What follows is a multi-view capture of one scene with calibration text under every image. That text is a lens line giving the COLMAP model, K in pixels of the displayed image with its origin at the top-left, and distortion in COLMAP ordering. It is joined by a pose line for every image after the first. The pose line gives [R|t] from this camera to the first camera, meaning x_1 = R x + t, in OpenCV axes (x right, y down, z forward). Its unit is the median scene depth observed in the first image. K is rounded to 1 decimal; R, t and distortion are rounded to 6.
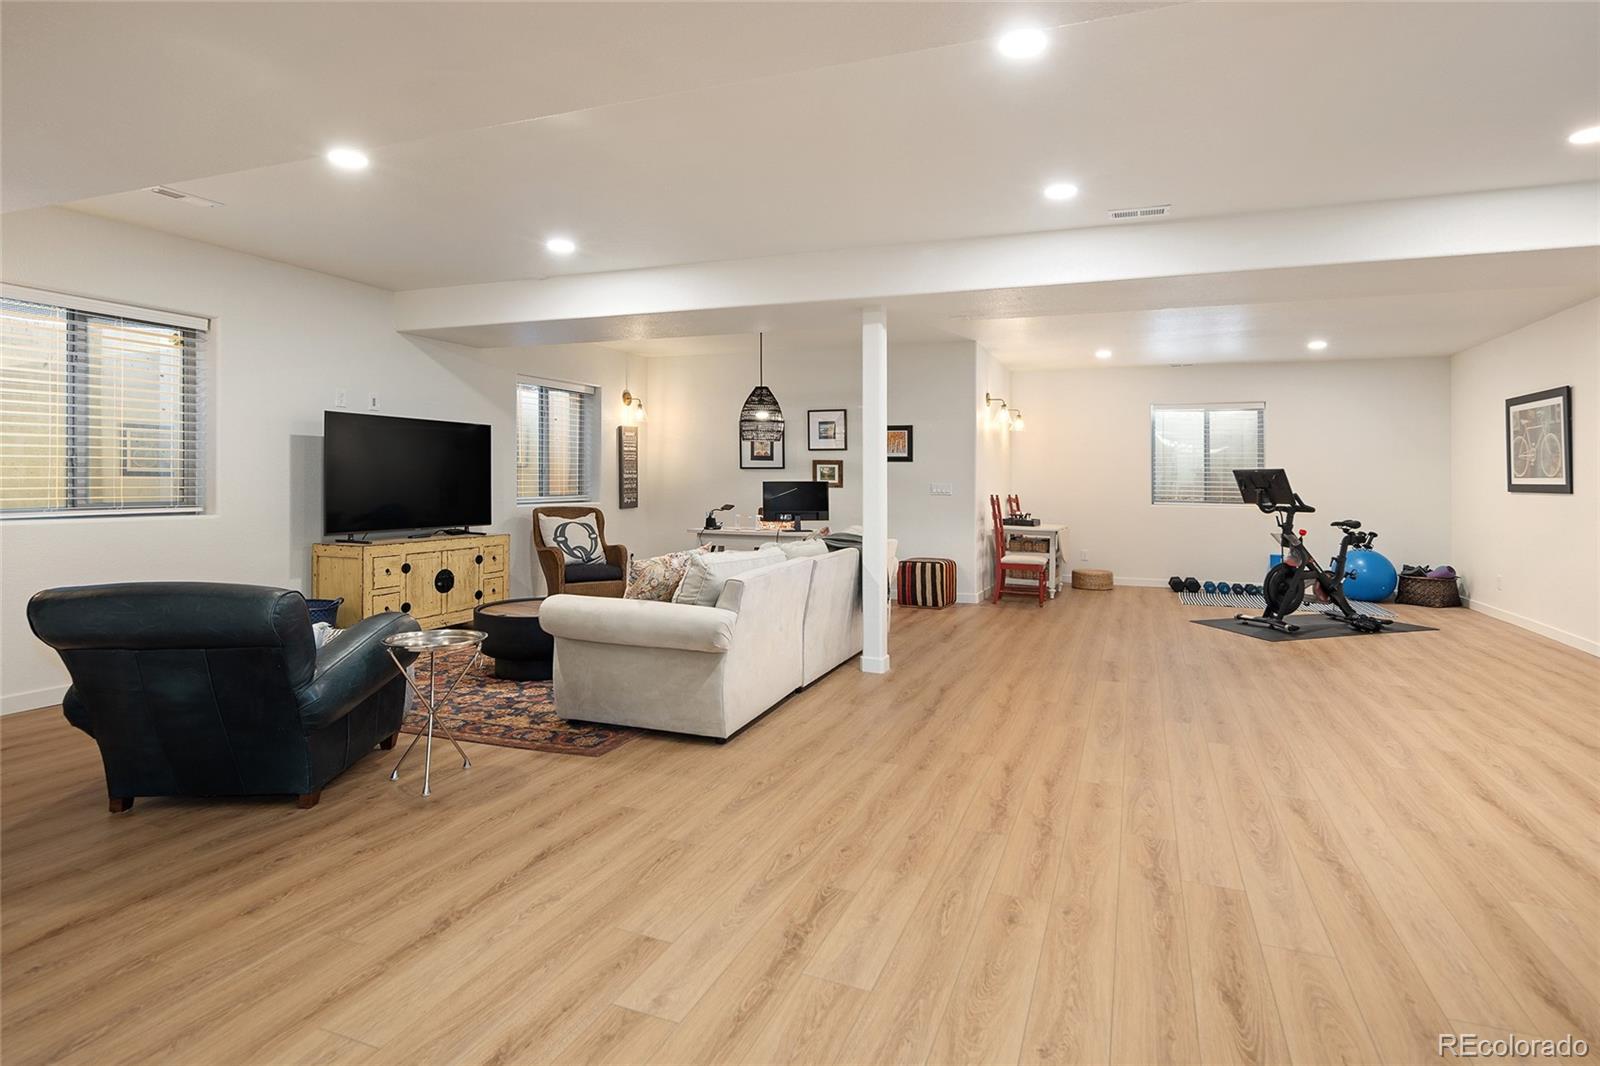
lens RADIAL K [[751.3, 0, 798.3], [0, 751.3, 485.5], [0, 0, 1]] dist [-0.003262, -0.001577]
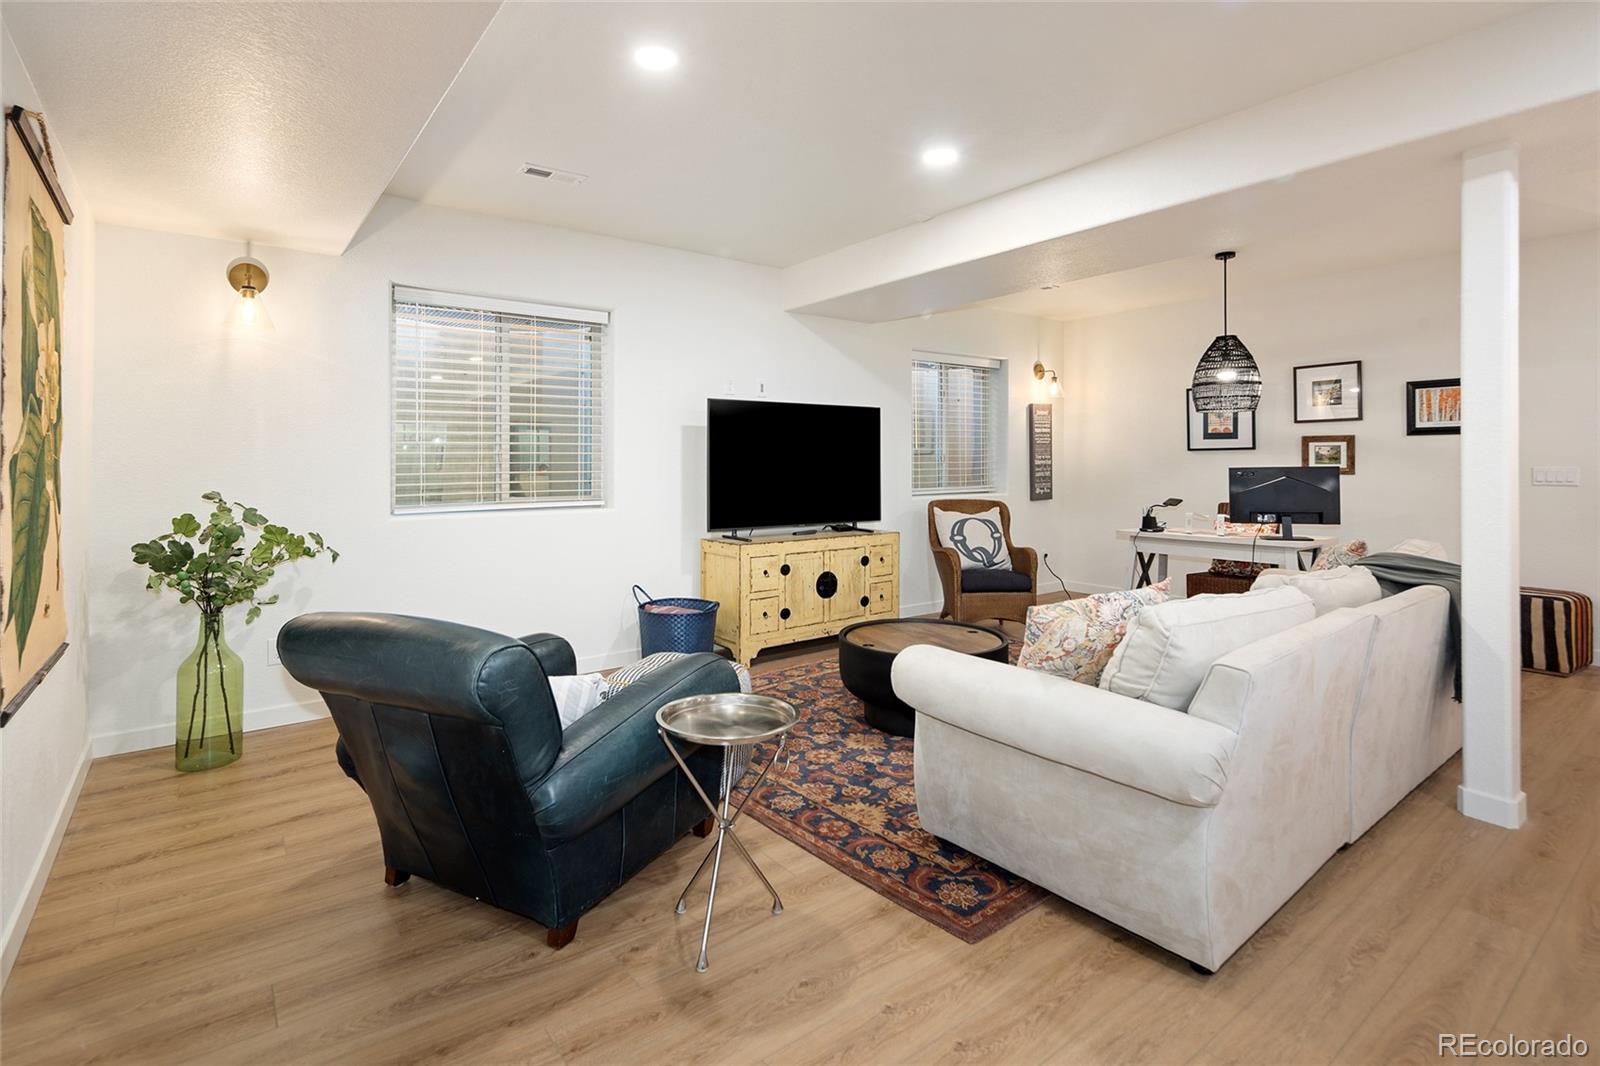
lens RADIAL K [[732.2, 0, 831.6], [0, 732.2, 475.3], [0, 0, 1]] dist [0.004178, 0.000249]
pose [[0.873125, -0.005516, -0.487465, -0.042899], [0.008587, 0.999955, 0.004067, -0.004804], [0.487421, -0.007737, 0.873133, 0.237827]]
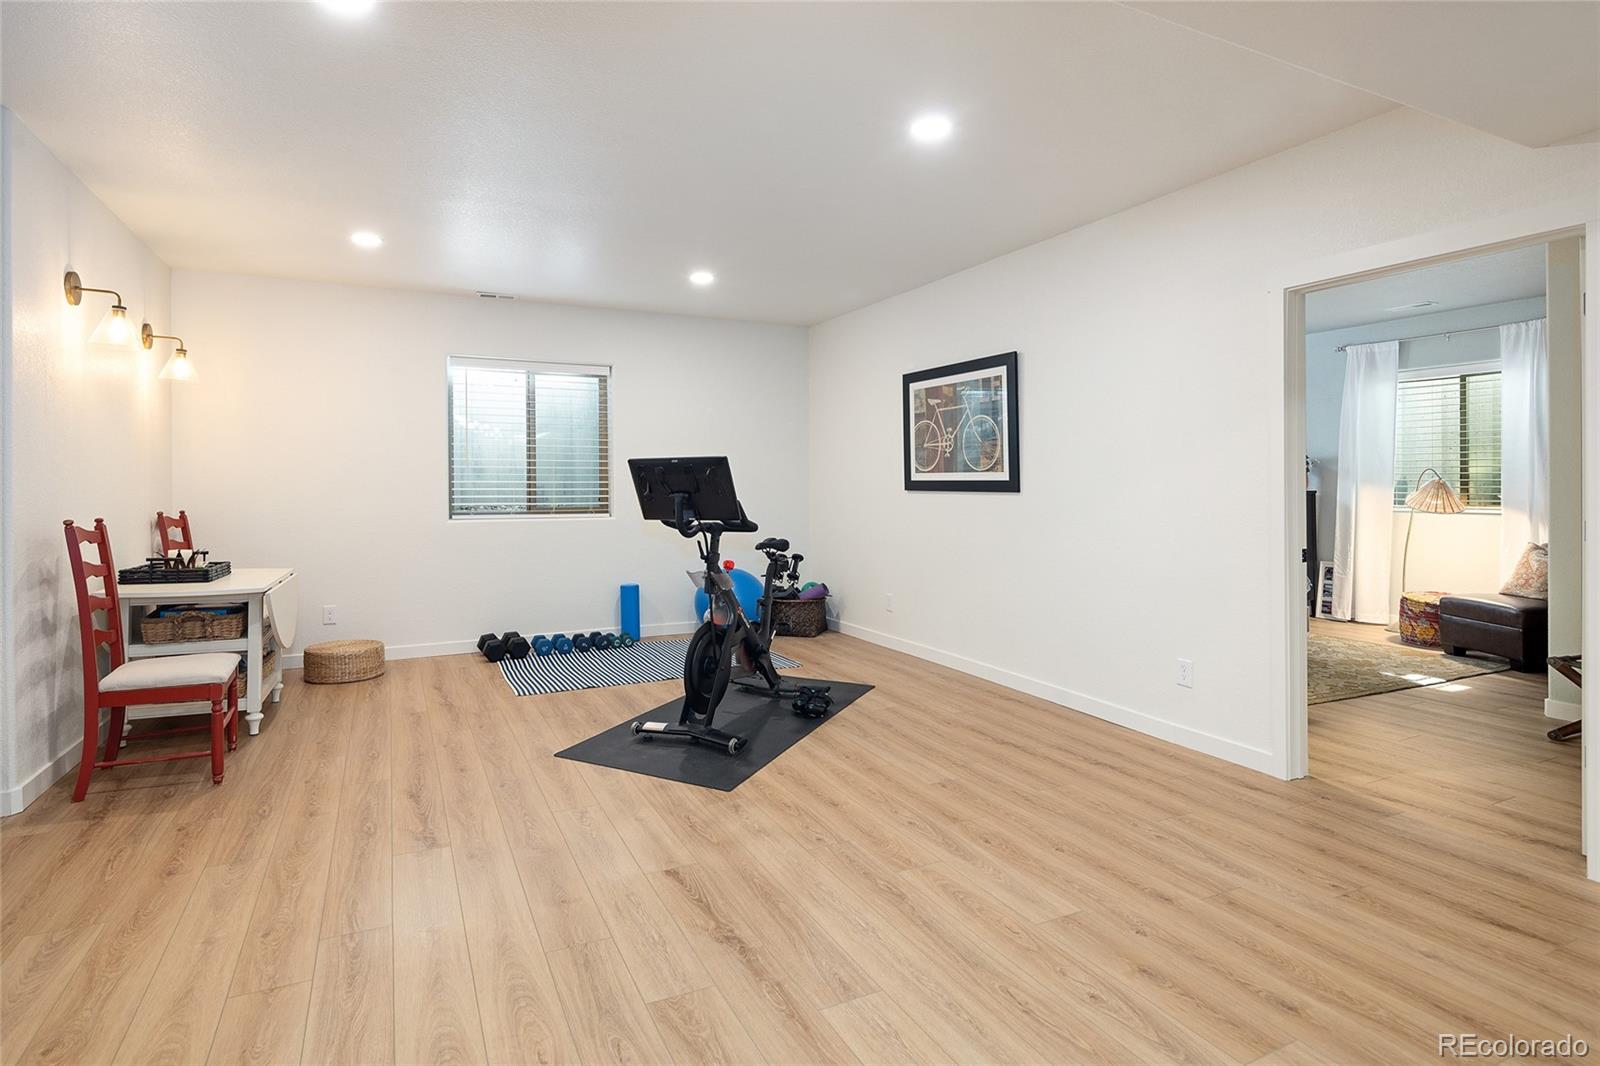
lens RADIAL K [[790.1, 0, 796.7], [0, 790.1, 477.9], [0, 0, 1]] dist [0.010917, 0.000050]
pose [[0.624355, -0.005017, 0.781125, 0.223193], [0.014477, 0.999882, -0.005149, -0.002344], [-0.781007, 0.014523, 0.624353, 0.581646]]
